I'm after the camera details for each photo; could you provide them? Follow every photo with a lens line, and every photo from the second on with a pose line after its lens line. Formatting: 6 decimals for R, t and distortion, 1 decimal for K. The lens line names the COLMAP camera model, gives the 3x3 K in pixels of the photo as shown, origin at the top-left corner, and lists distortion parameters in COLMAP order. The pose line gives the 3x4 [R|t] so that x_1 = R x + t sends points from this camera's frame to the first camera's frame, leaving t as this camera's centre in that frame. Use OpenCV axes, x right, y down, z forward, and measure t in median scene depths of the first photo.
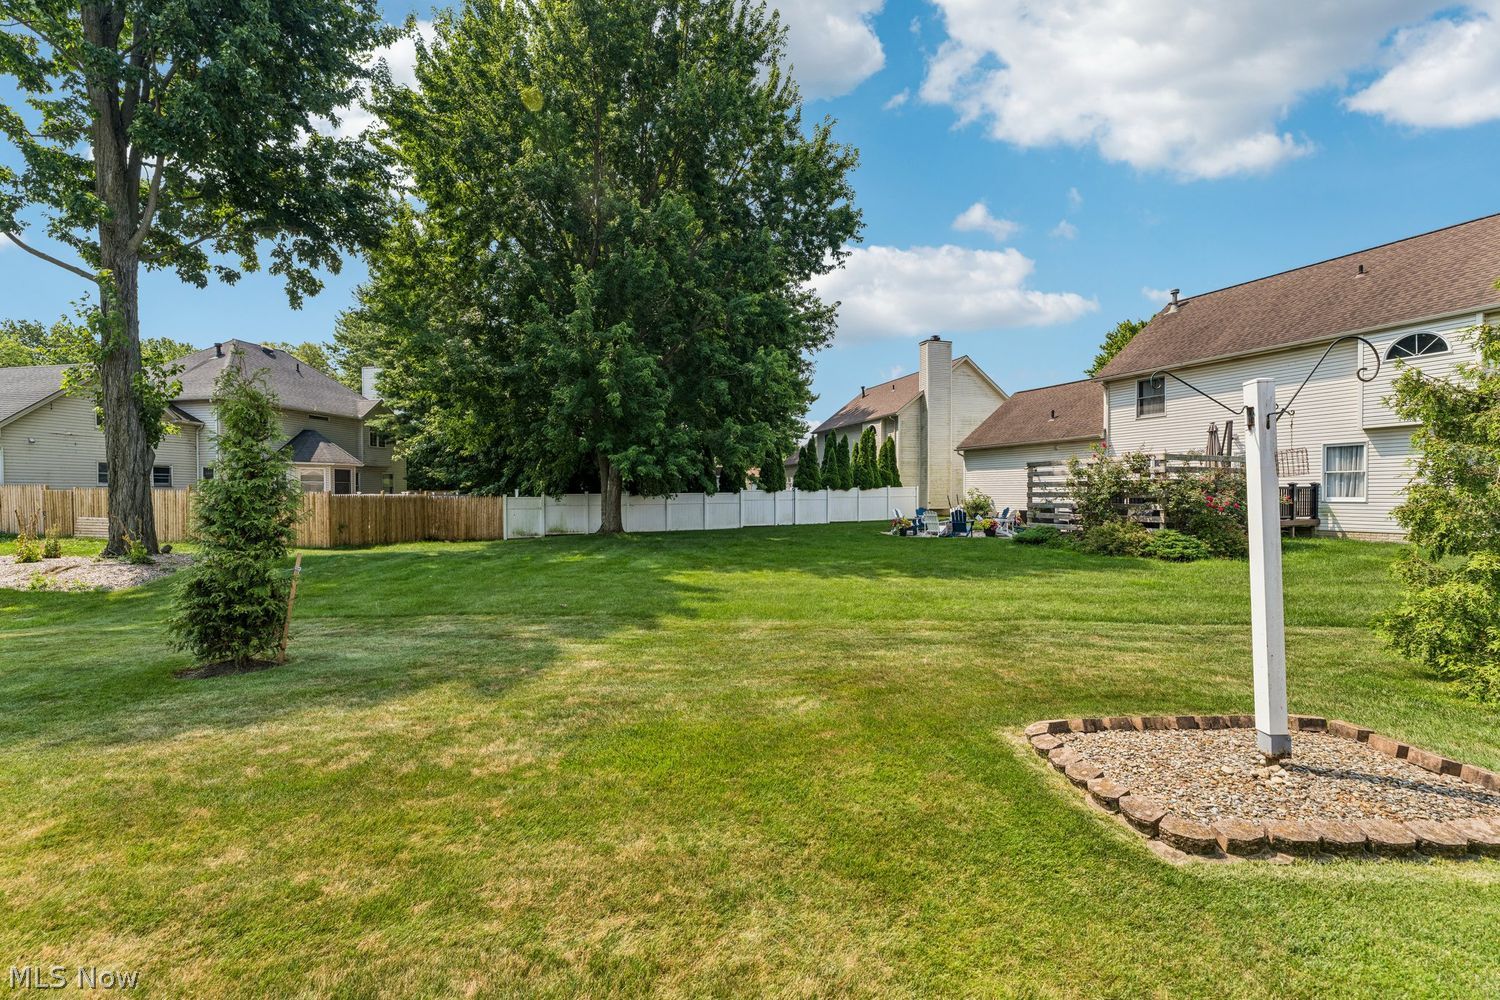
lens RADIAL K [[612.0, 0, 754.0], [0, 612.0, 502.7], [0, 0, 1]] dist [-0.000435, -0.000040]
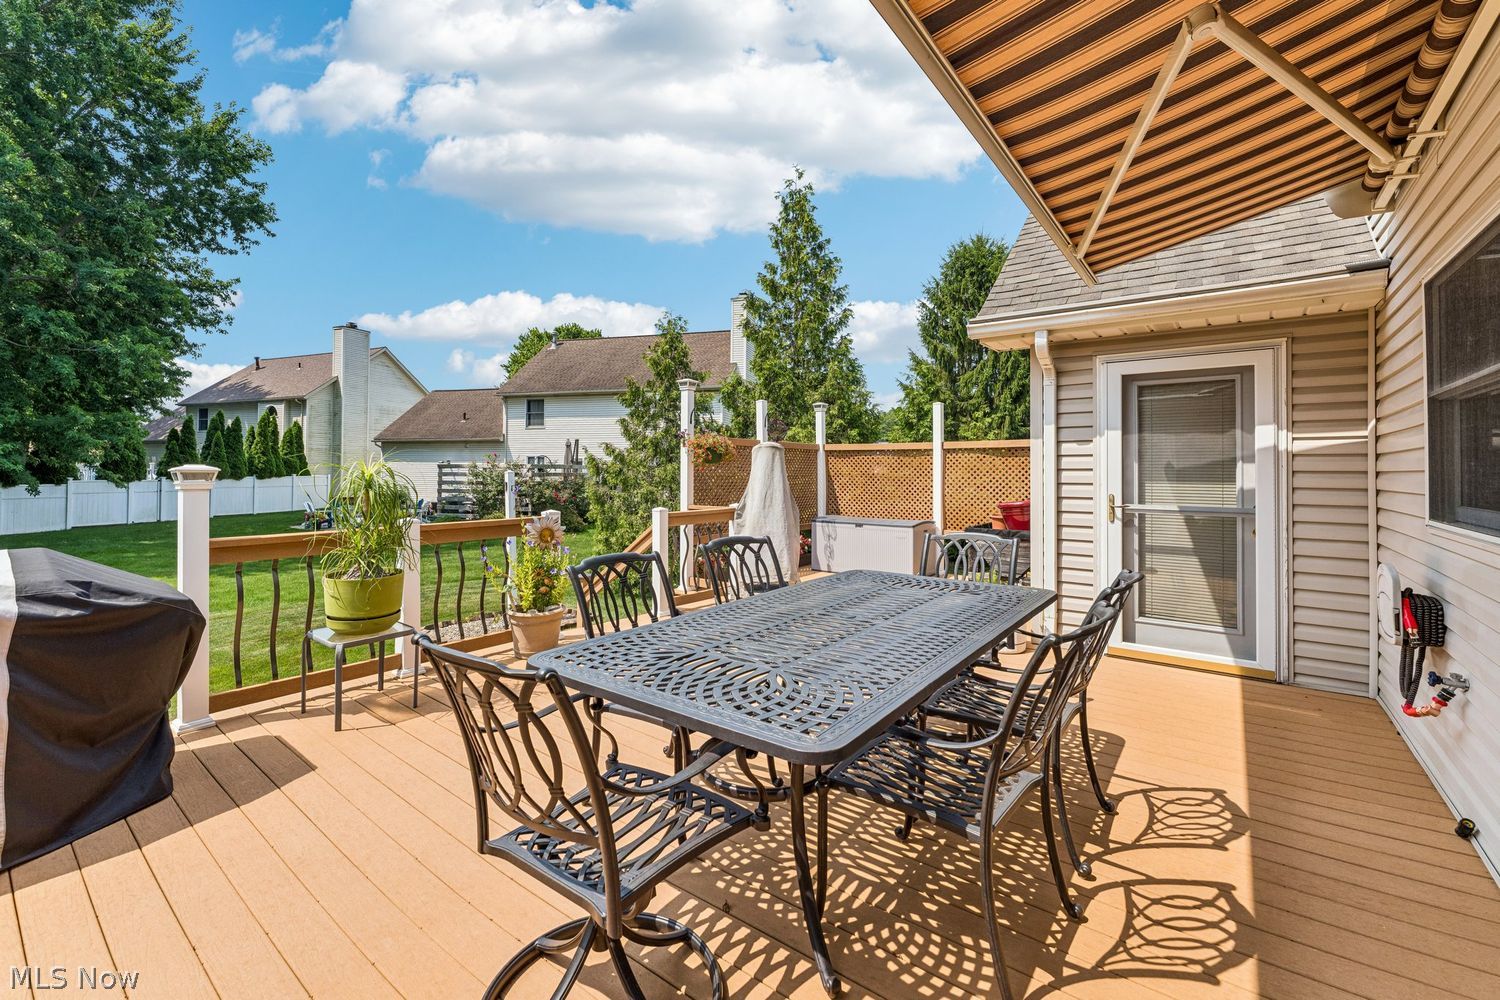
lens RADIAL K [[627.3, 0, 750.4], [0, 627.3, 457.1], [0, 0, 1]] dist [-0.000767, -0.000133]
pose [[0.649046, 0.023854, 0.760375, -0.079354], [0.001201, 0.999475, -0.032380, -0.028248], [-0.760748, 0.021929, 0.648676, -0.223296]]
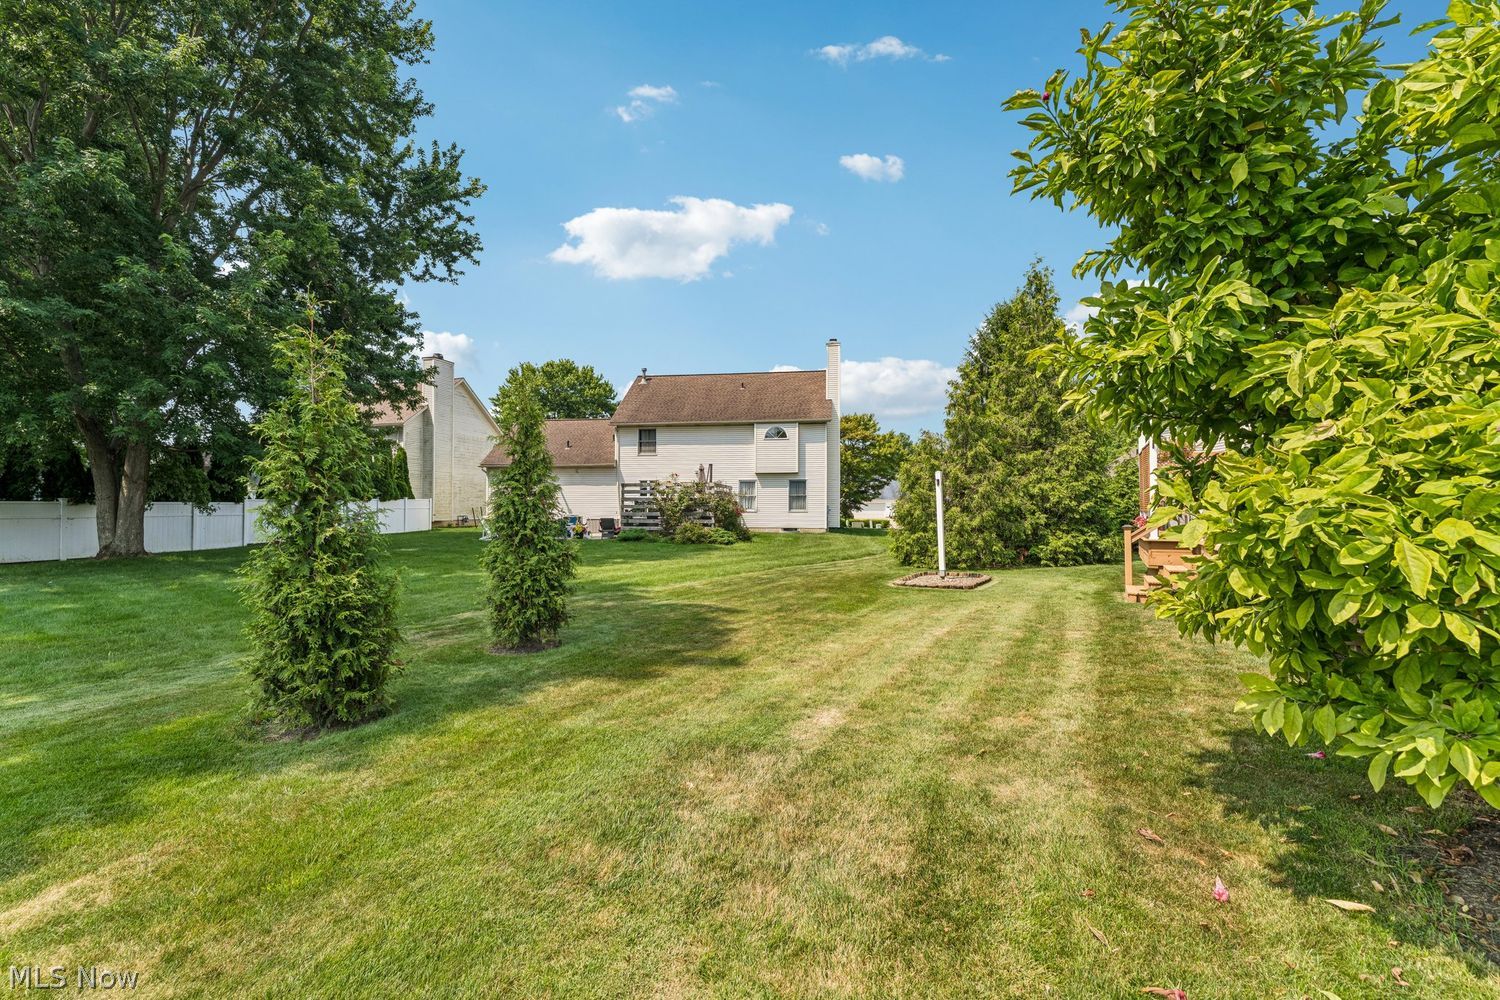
lens RADIAL K [[597.9, 0, 752.3], [0, 597.9, 530.6], [0, 0, 1]] dist [-0.000008, -0.000021]
pose [[0.524791, -0.026528, 0.850817, -0.407152], [0.007346, 0.999618, 0.026637, 0.005839], [-0.851199, -0.007728, 0.524786, 0.022643]]
